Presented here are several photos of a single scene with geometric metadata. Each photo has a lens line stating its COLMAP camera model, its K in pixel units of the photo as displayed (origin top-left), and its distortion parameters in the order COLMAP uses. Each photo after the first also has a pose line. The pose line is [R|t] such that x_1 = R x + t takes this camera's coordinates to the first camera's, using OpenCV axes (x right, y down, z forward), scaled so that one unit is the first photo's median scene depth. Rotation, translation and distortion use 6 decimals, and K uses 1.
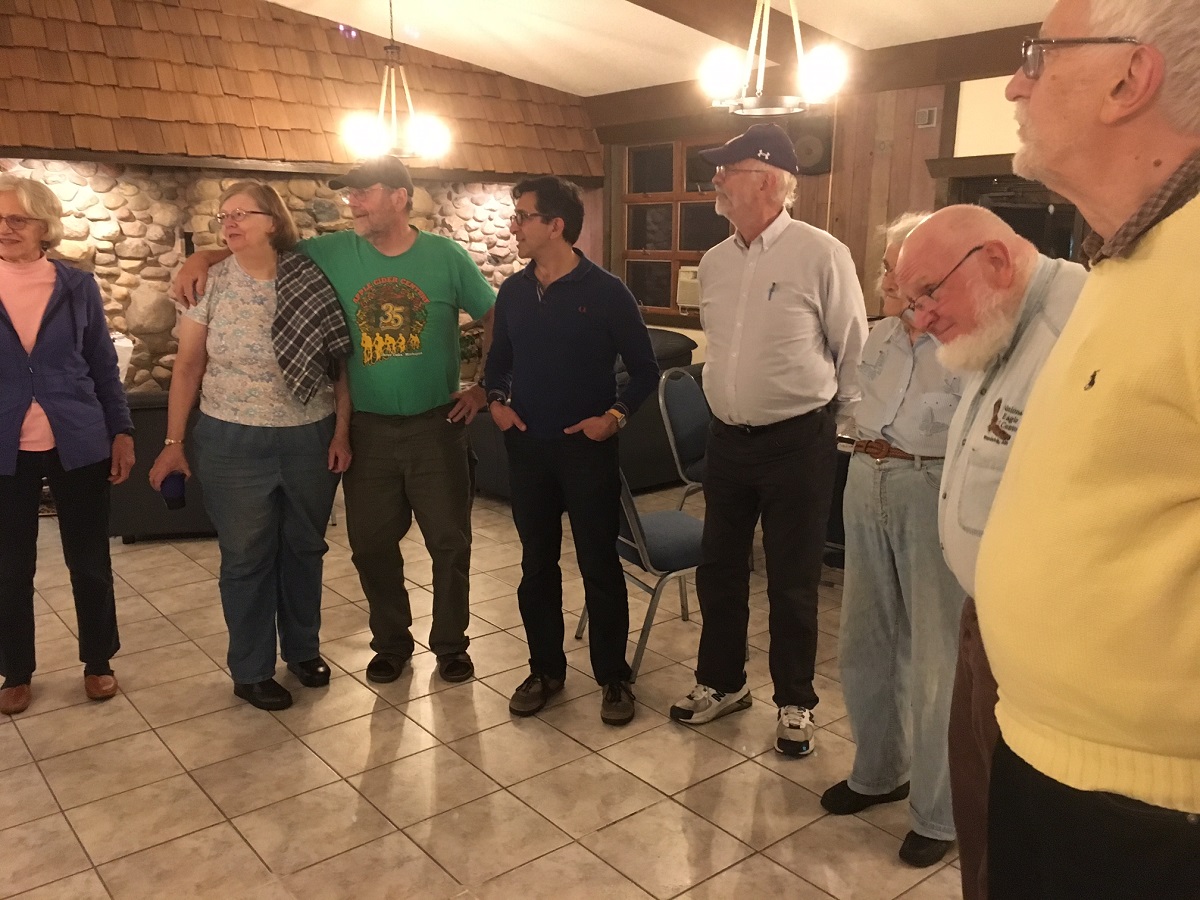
lens RADIAL K [[1024.3, 0, 608.9], [0, 1024.3, 449.8], [0, 0, 1]] dist [0.076817, -0.096158]
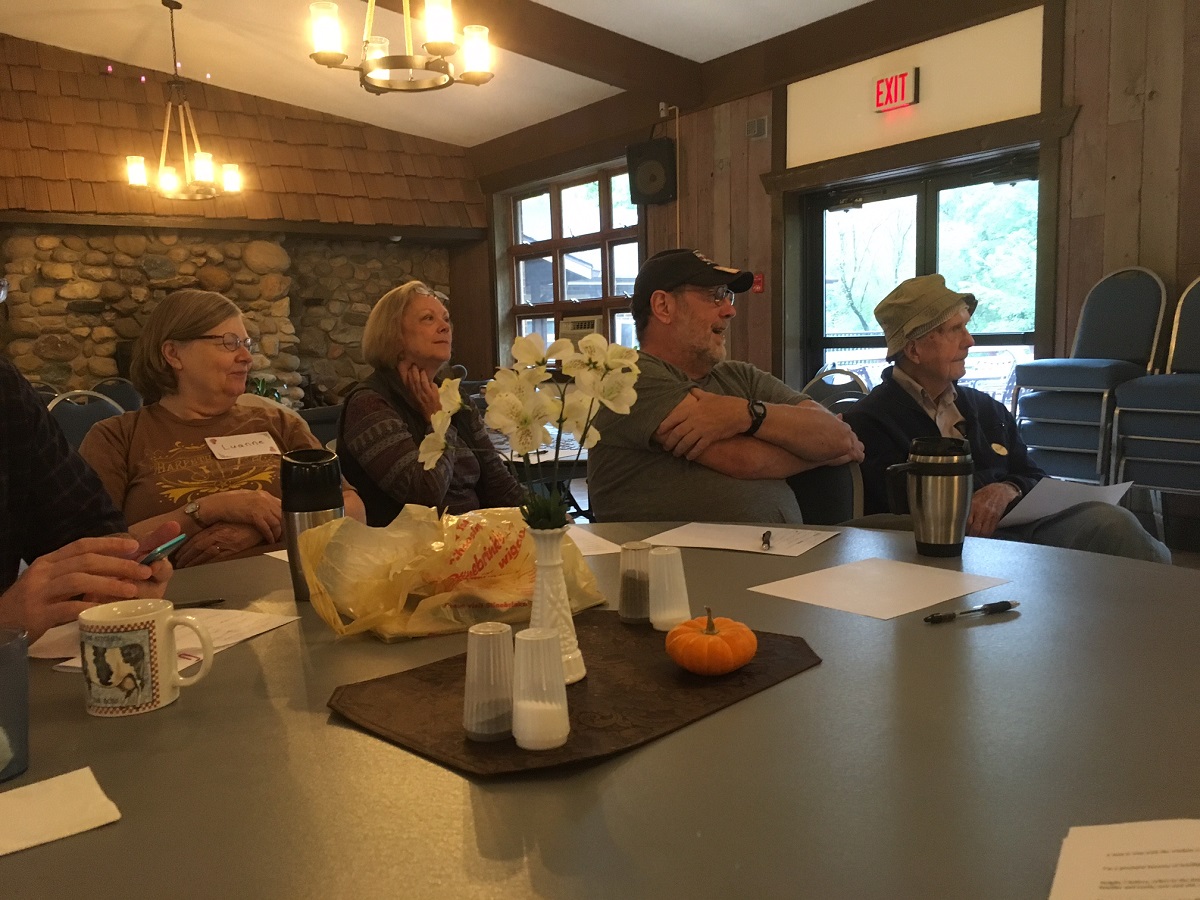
lens RADIAL K [[1024.3, 0, 610.9], [0, 1024.3, 453.9], [0, 0, 1]] dist [0.076817, -0.096158]
pose [[0.995594, -0.025968, -0.090101, 0.226770], [0.017783, 0.995739, -0.090490, 0.031854], [0.092067, 0.088489, 0.991813, 0.121083]]
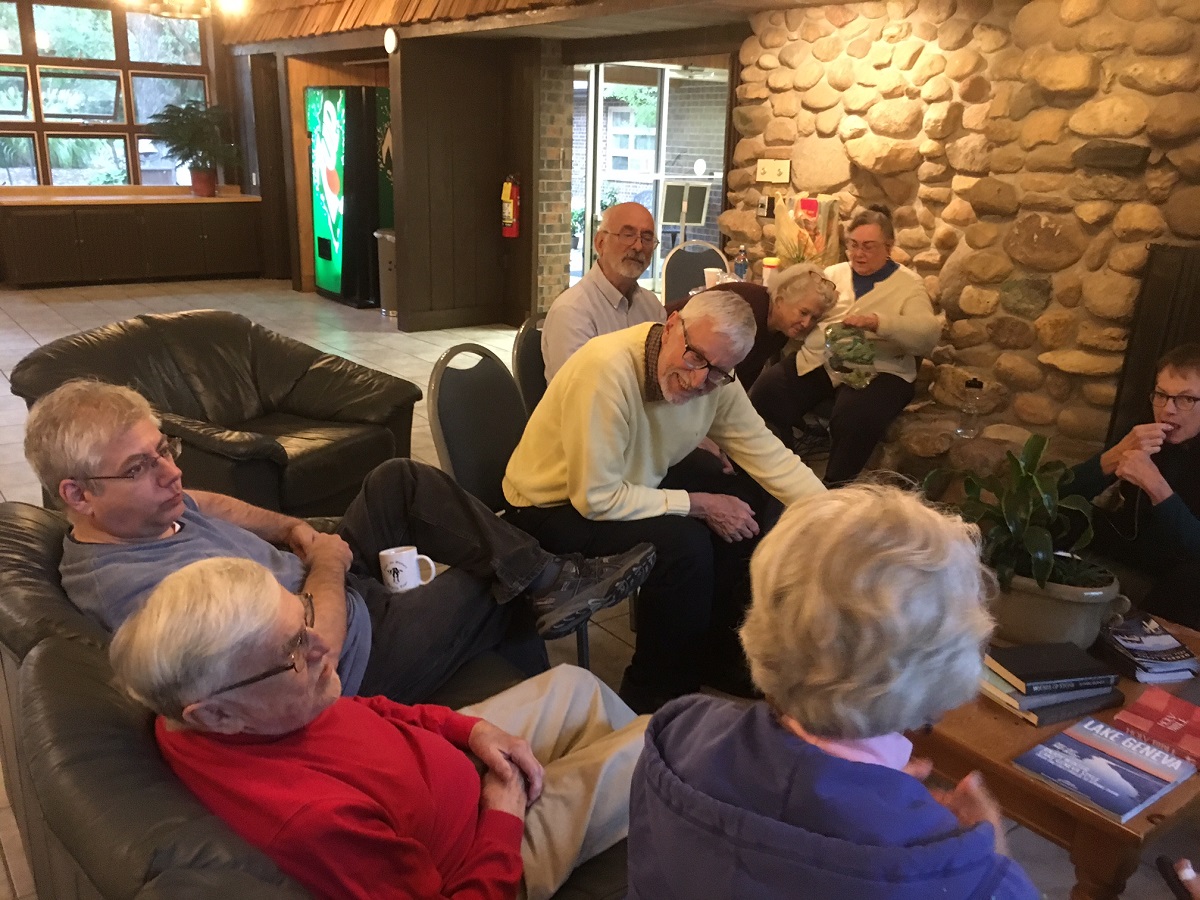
lens RADIAL K [[1024.3, 0, 597.2], [0, 1024.3, 451.3], [0, 0, 1]] dist [0.076817, -0.096158]
pose [[-0.057705, 0.286627, -0.956303, 0.110993], [-0.228286, 0.928731, 0.292138, -0.162398], [0.971882, 0.235168, 0.011841, 0.835168]]
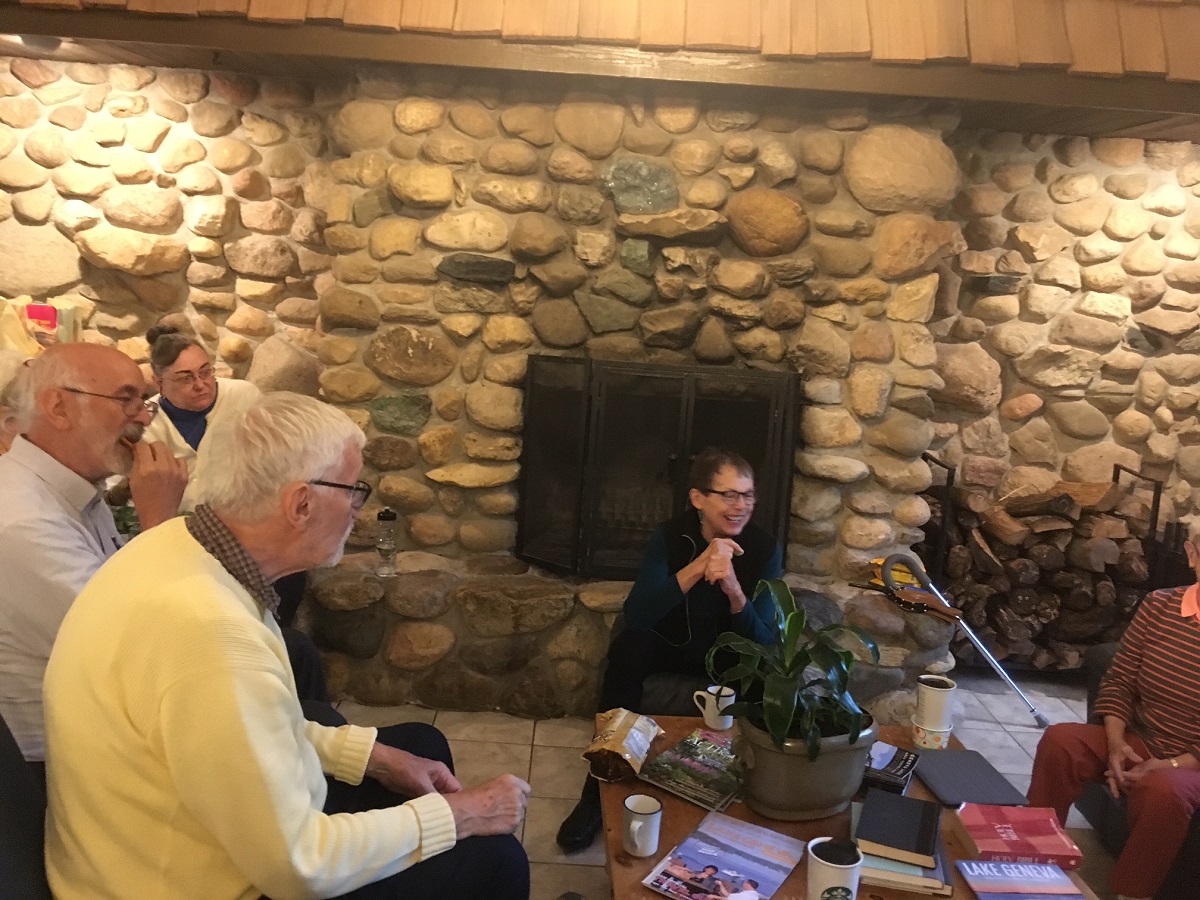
lens RADIAL K [[1024.3, 0, 600.8], [0, 1024.3, 446.9], [0, 0, 1]] dist [0.076817, -0.096158]
pose [[0.776023, 0.154014, -0.611611, -0.034031], [-0.185385, 0.982590, 0.012213, -0.142027], [0.602844, 0.103906, 0.791064, 0.723724]]
